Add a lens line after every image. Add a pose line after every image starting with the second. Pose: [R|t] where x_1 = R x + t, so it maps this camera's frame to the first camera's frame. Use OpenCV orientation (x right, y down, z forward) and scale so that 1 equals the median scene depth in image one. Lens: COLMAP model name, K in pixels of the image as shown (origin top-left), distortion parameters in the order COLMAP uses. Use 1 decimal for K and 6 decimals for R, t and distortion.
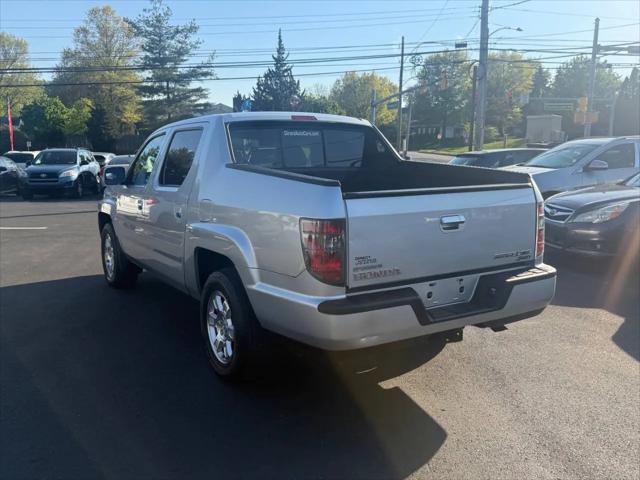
lens RADIAL K [[576.5, 0, 317.1], [0, 576.5, 245.2], [0, 0, 1]] dist [0.079791, -0.117864]
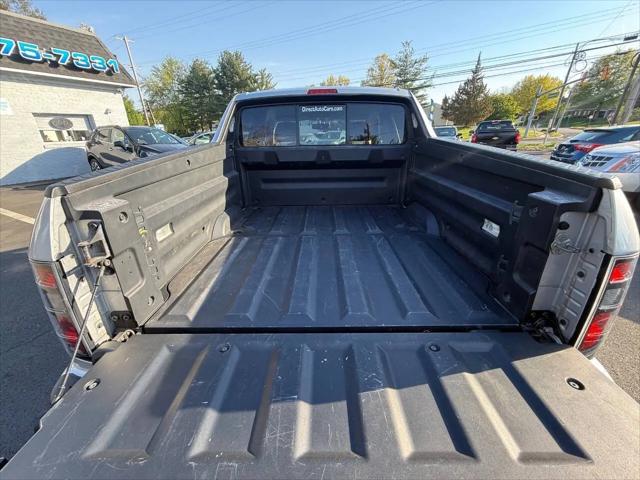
lens RADIAL K [[258.6, 0, 318.7], [0, 258.6, 237.6], [0, 0, 1]] dist [0.007310, -0.001955]
pose [[0.846359, 0.189889, -0.497613, 0.047088], [-0.071451, 0.966321, 0.247221, -0.018256], [0.527798, -0.173683, 0.831422, 0.120102]]
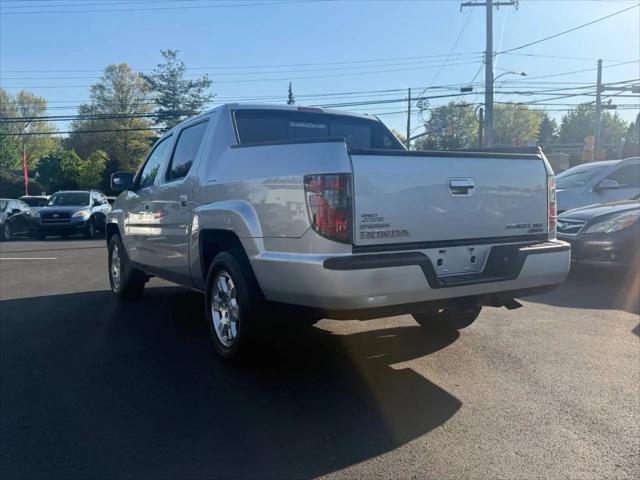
lens RADIAL K [[576.5, 0, 320.8], [0, 576.5, 245.4], [0, 0, 1]] dist [0.079791, -0.117864]
pose [[0.999860, -0.011043, -0.012540, 0.001180], [0.009907, 0.996138, -0.087246, 0.020559], [0.013455, 0.087109, 0.996108, 0.004594]]
